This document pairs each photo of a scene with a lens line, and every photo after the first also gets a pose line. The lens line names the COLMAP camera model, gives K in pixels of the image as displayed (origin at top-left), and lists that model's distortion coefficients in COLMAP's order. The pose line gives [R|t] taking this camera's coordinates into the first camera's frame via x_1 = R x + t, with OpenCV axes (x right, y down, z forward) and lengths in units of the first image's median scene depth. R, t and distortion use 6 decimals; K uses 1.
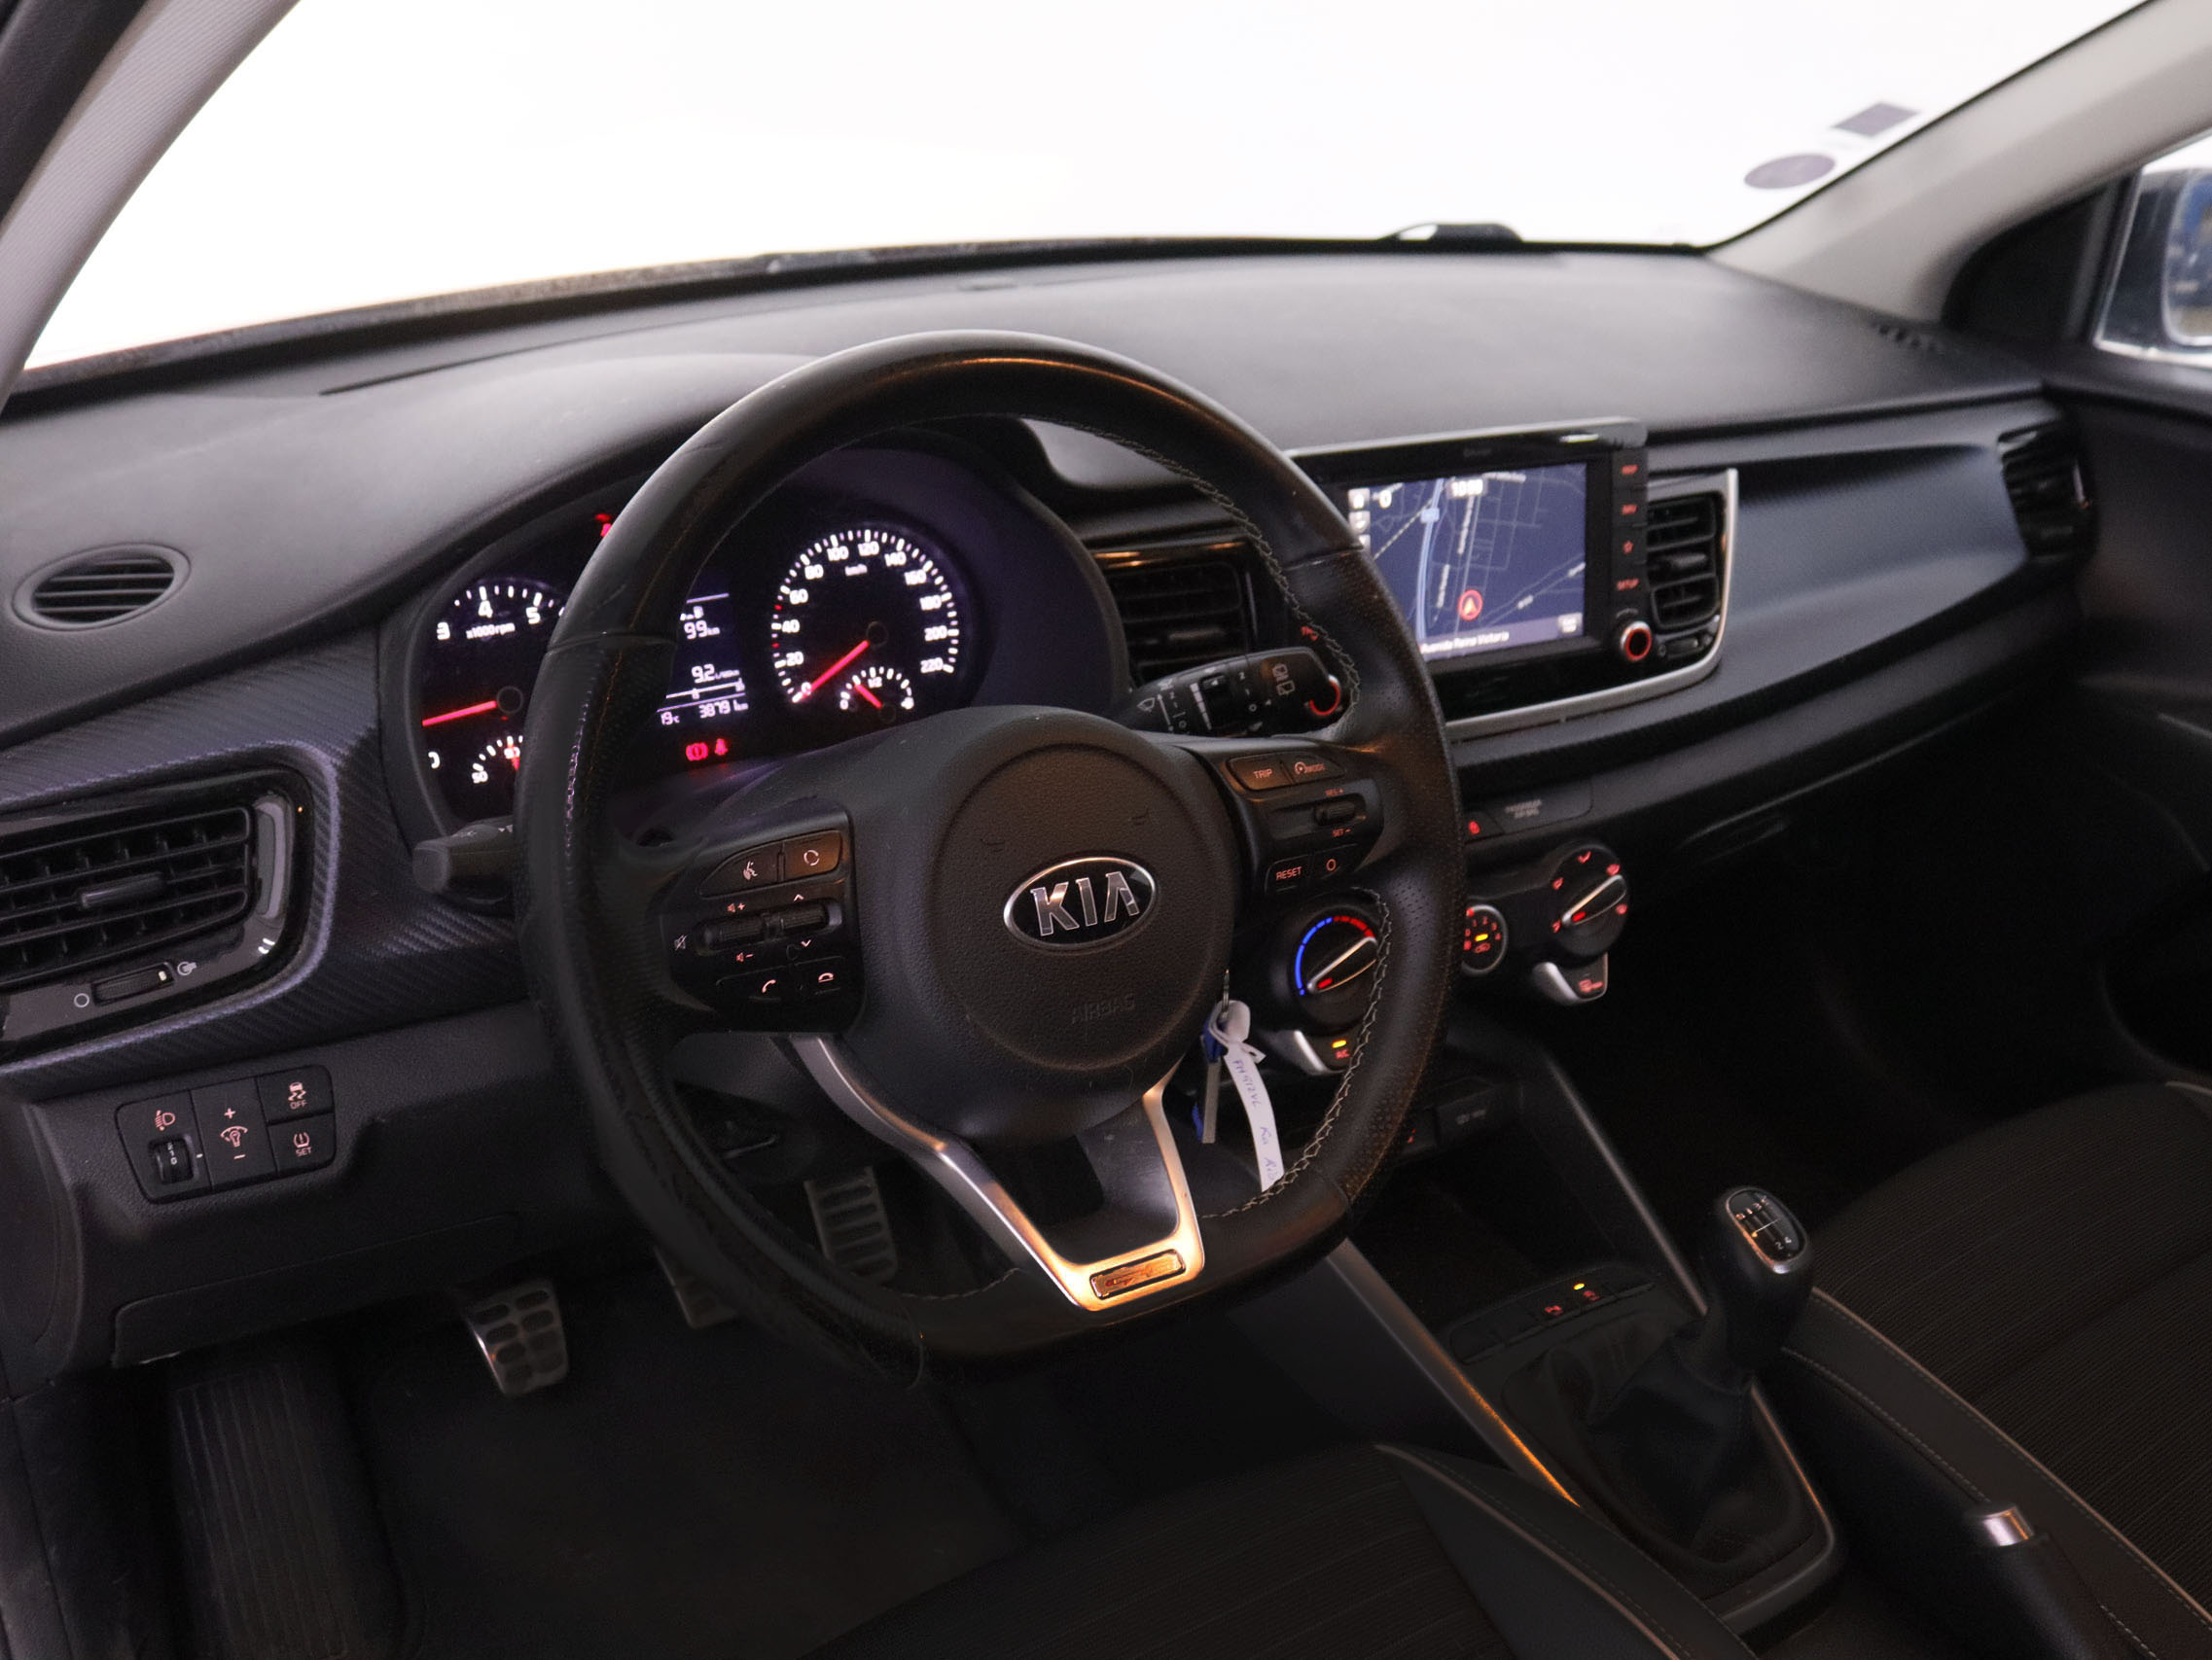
lens RADIAL K [[2015.3, 0, 1110.9], [0, 2015.3, 807.1], [0, 0, 1]] dist [-0.158194, 0.013878]
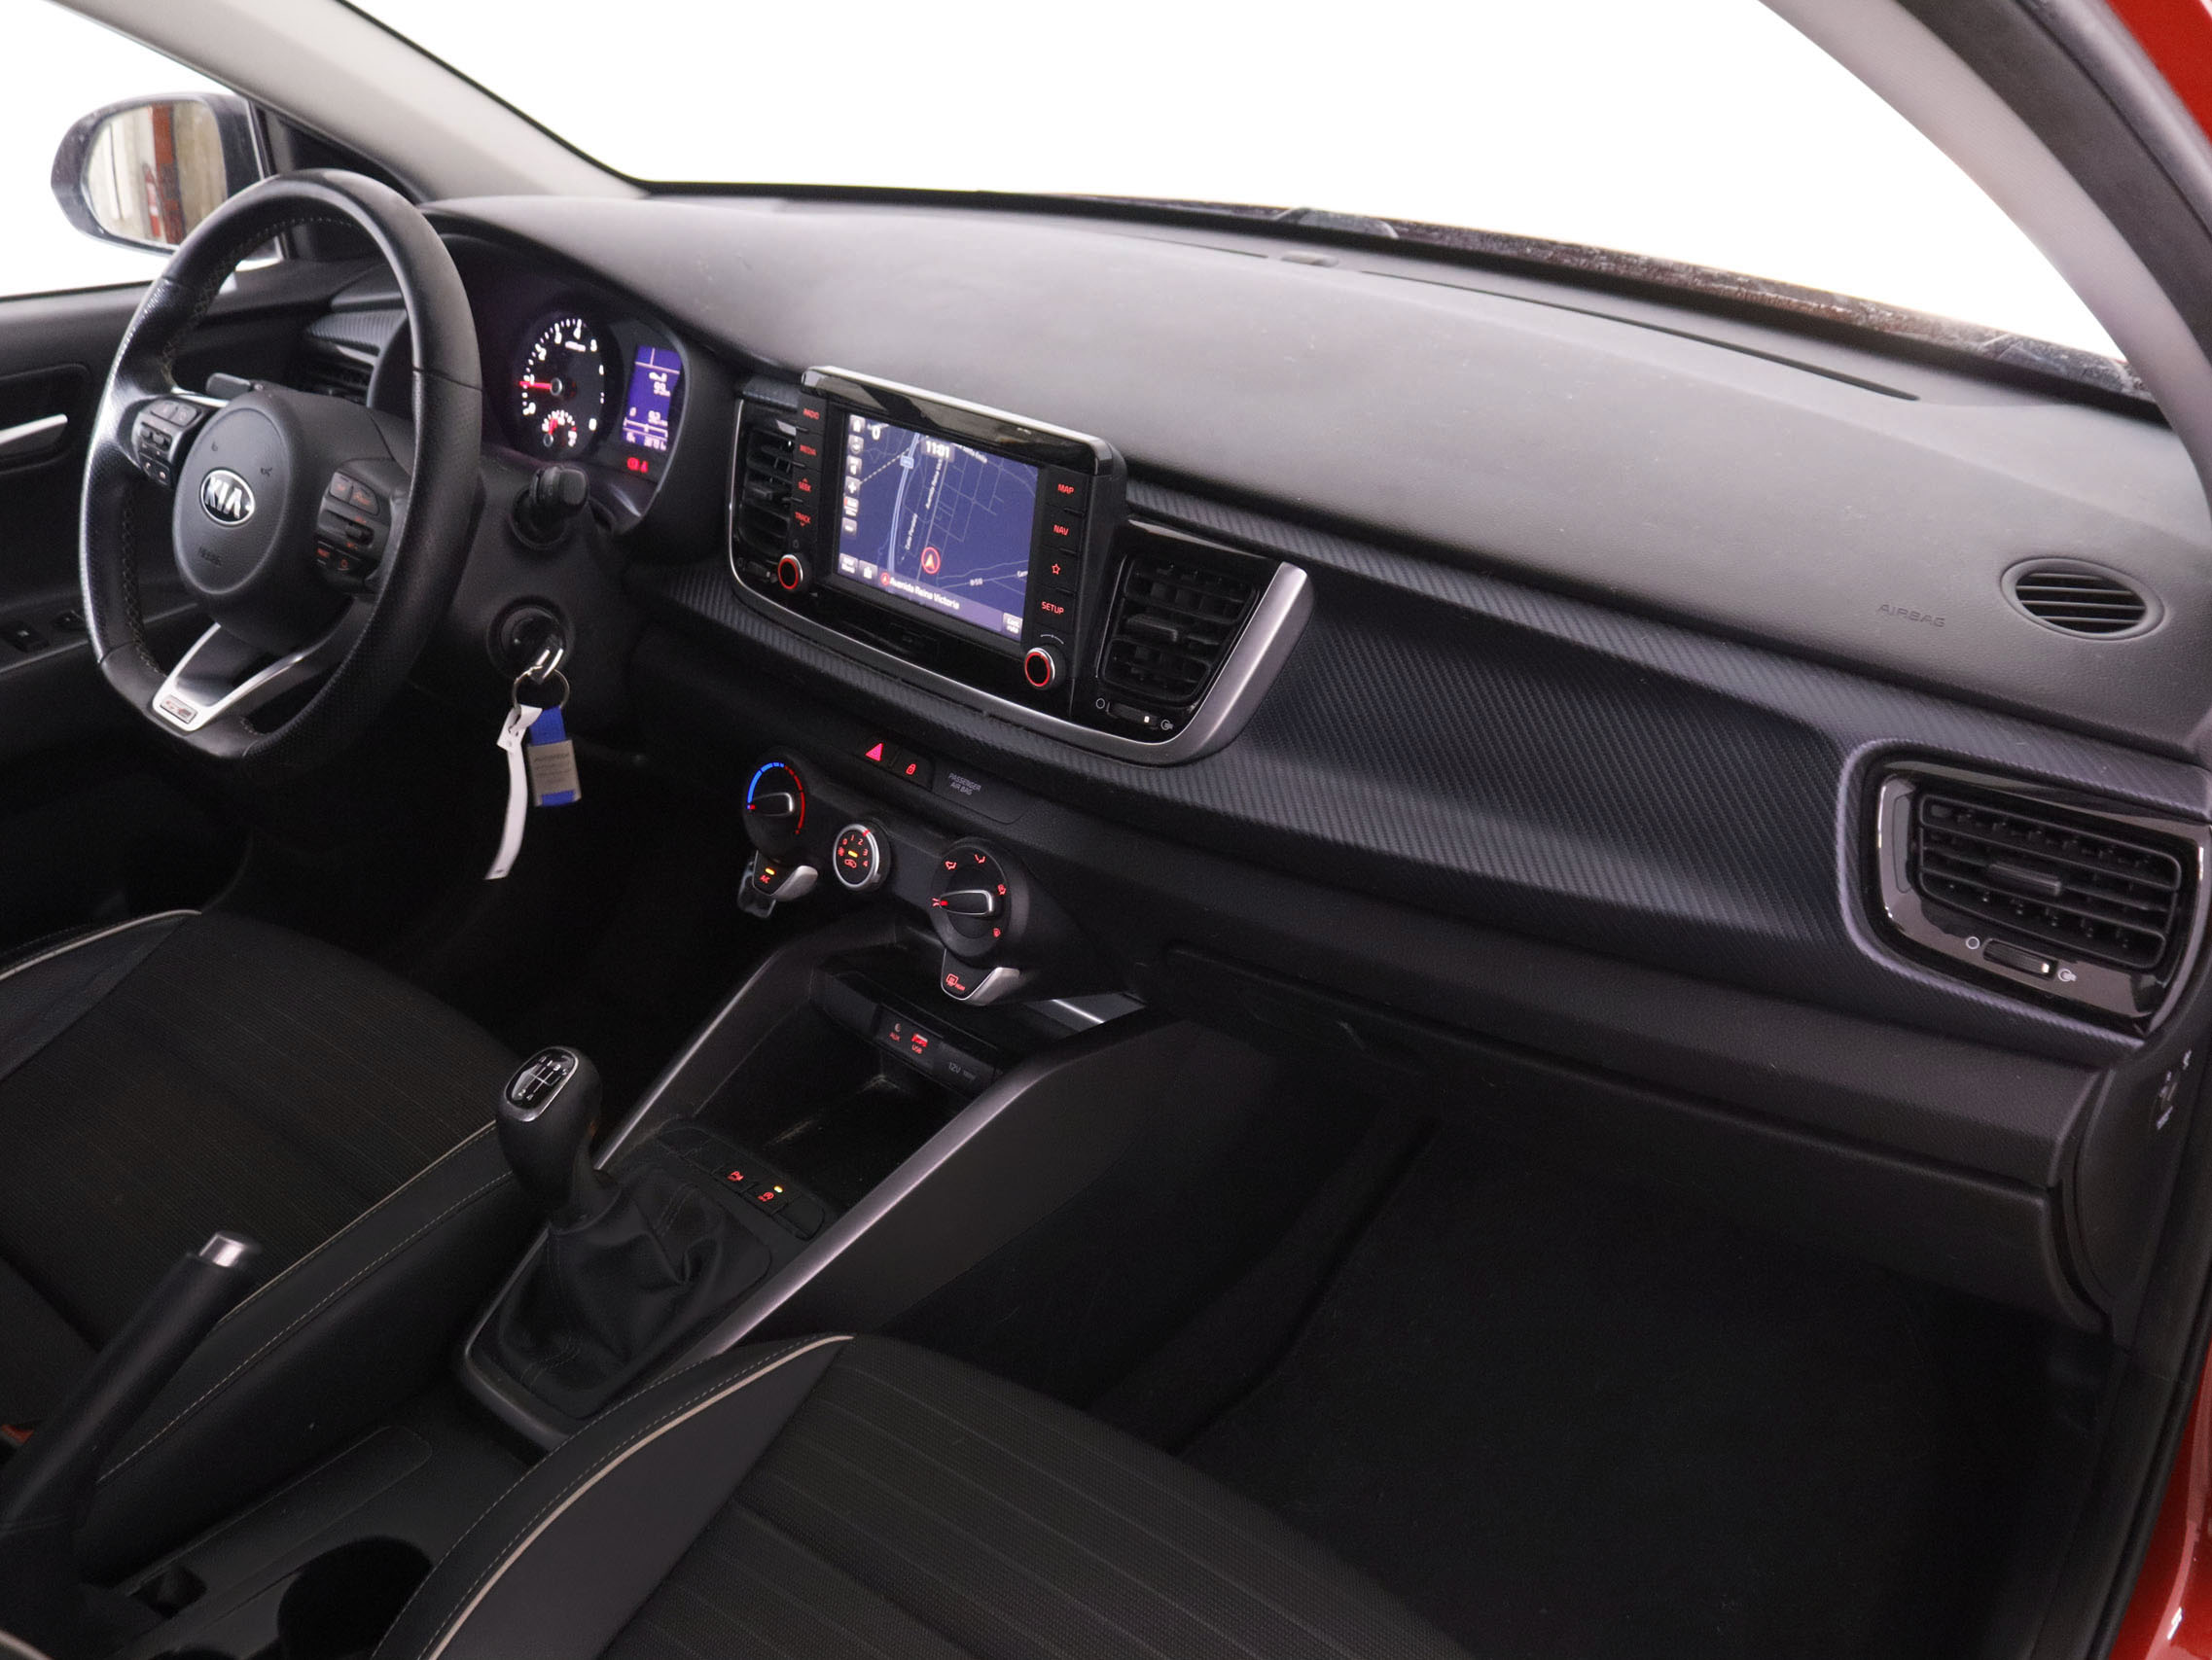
lens RADIAL K [[2015.3, 0, 1110.9], [0, 2015.3, 807.1], [0, 0, 1]] dist [-0.158194, 0.013878]
pose [[0.308865, 0.397020, -0.864279, 1.151254], [-0.388151, 0.882209, 0.266544, -0.299062], [0.868298, 0.253145, 0.426587, 0.650565]]
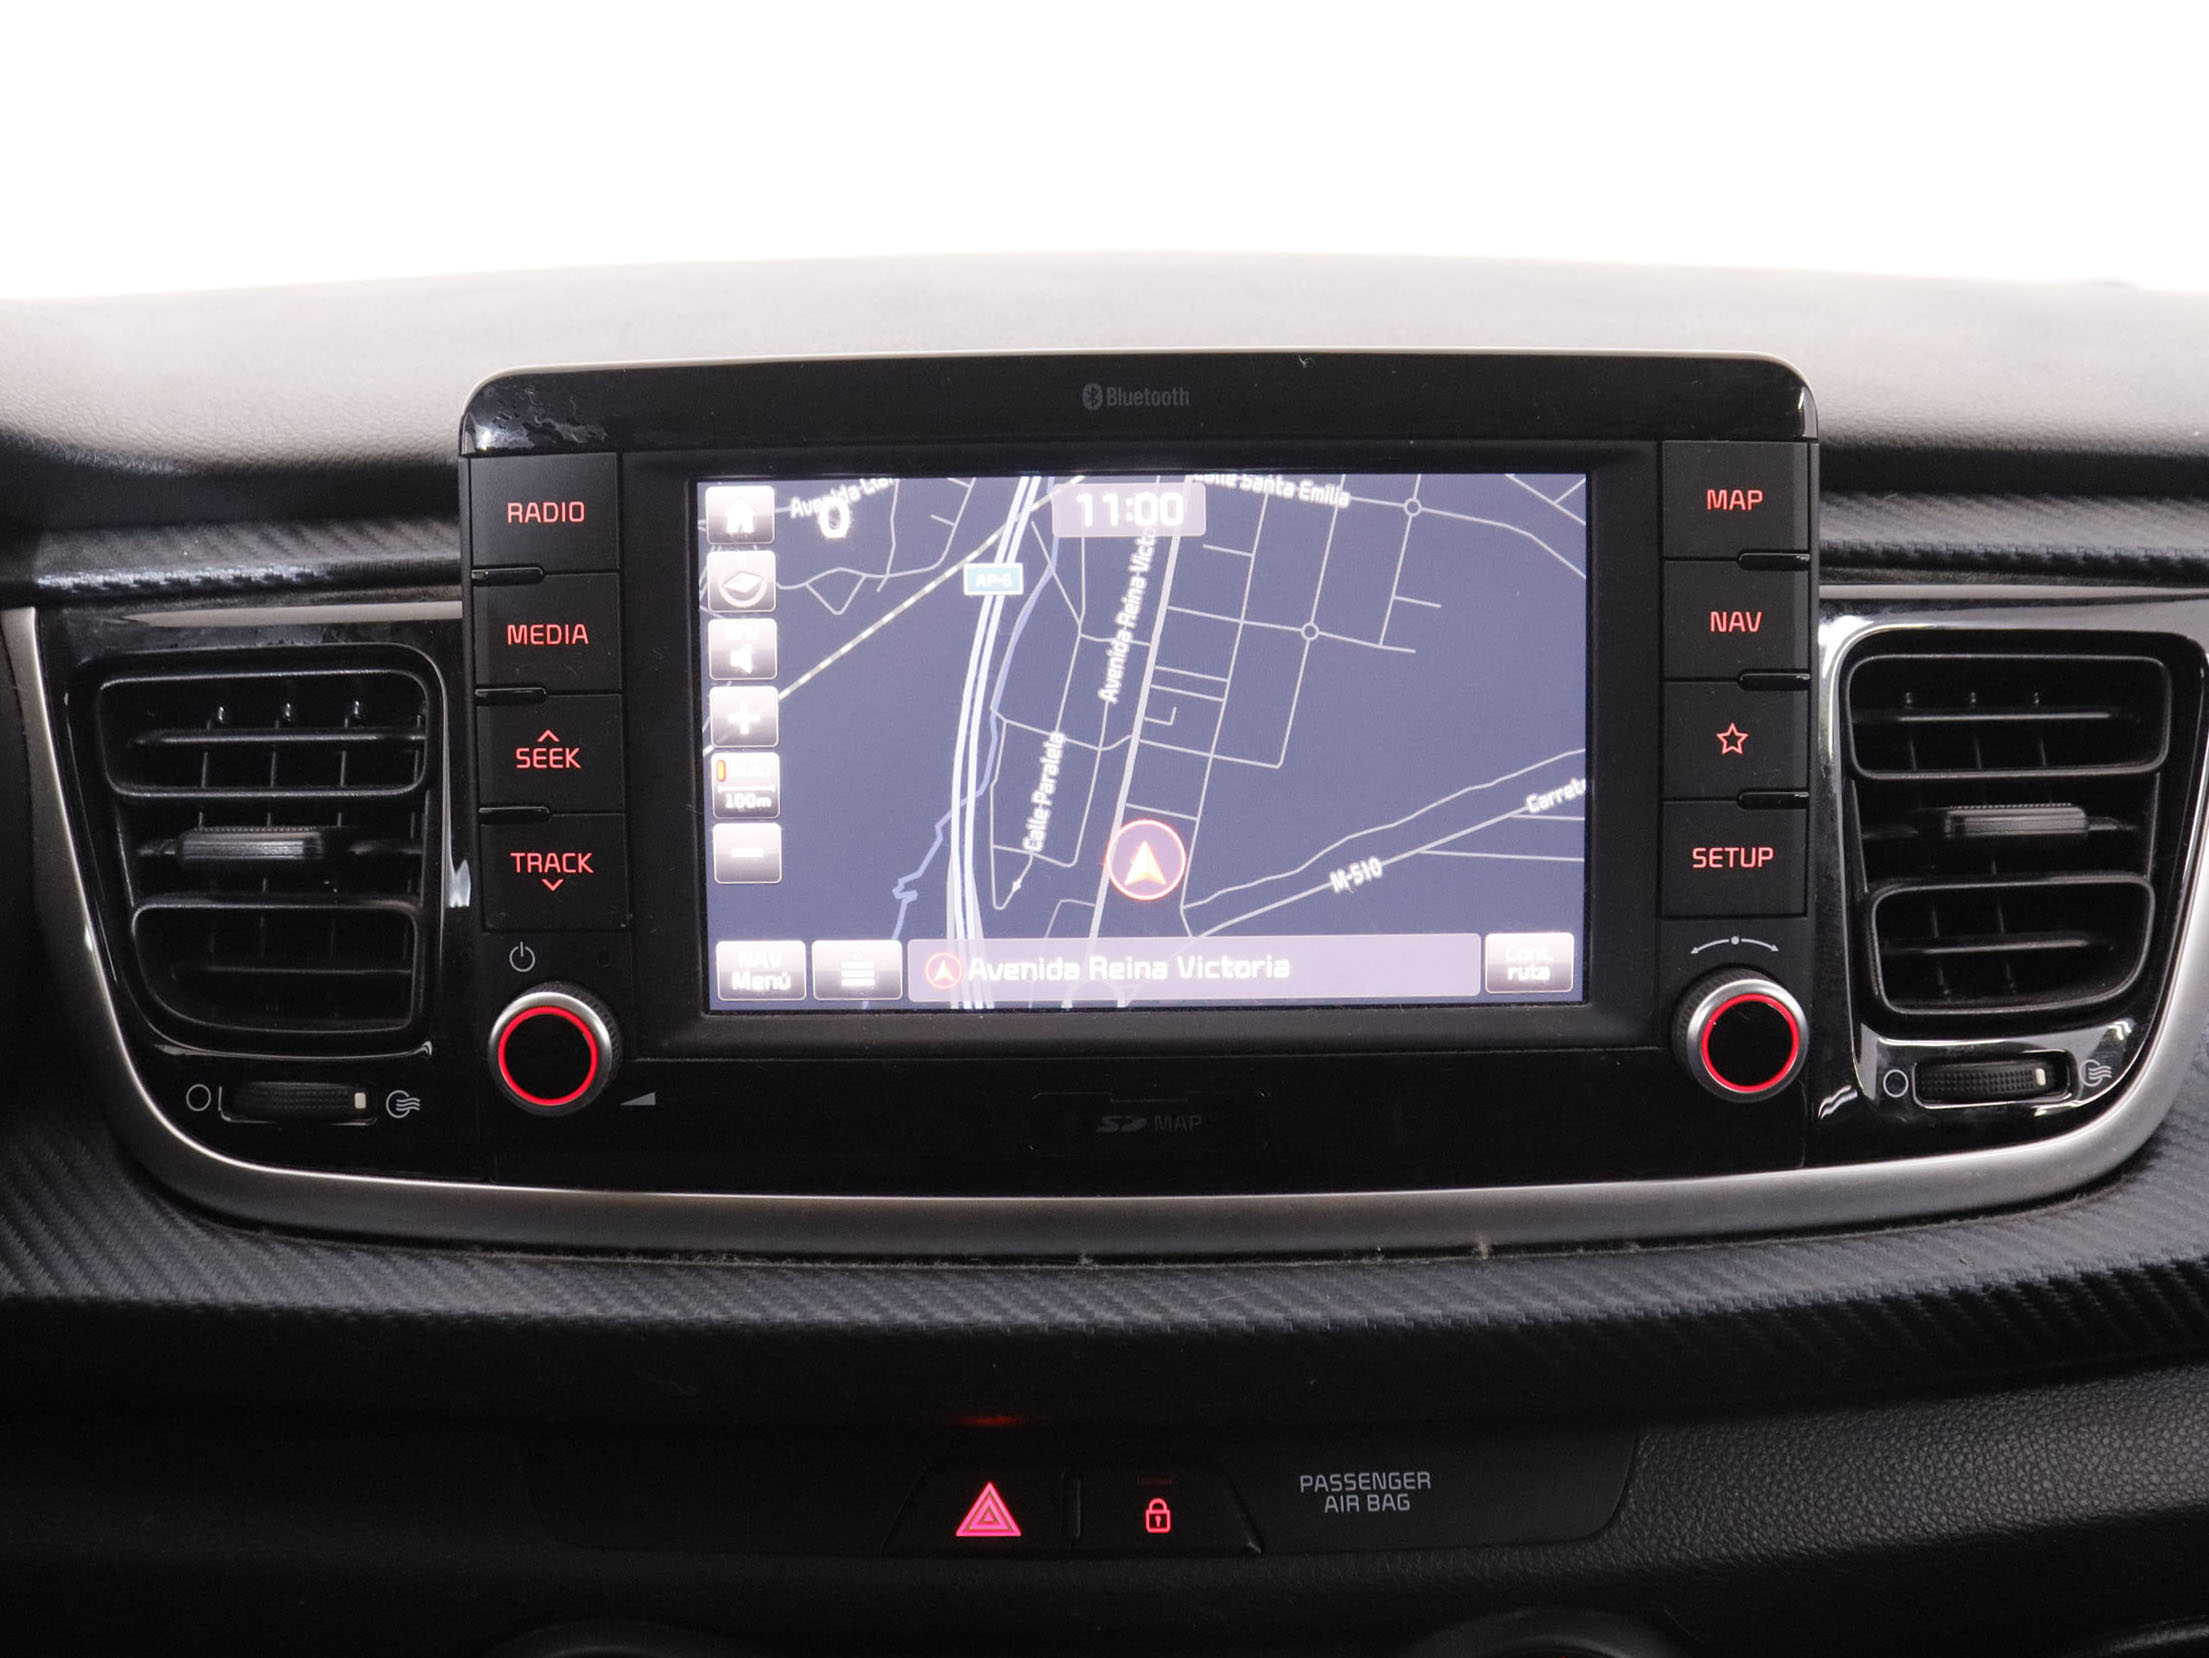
lens RADIAL K [[2169.8, 0, 1104.5], [0, 2169.8, 829.0], [0, 0, 1]] dist [-0.189770, 0.160030]
pose [[0.879812, 0.077907, -0.468893, 0.338080], [-0.160278, 0.977327, -0.138356, -0.053122], [0.447483, 0.196881, 0.872351, 0.662124]]
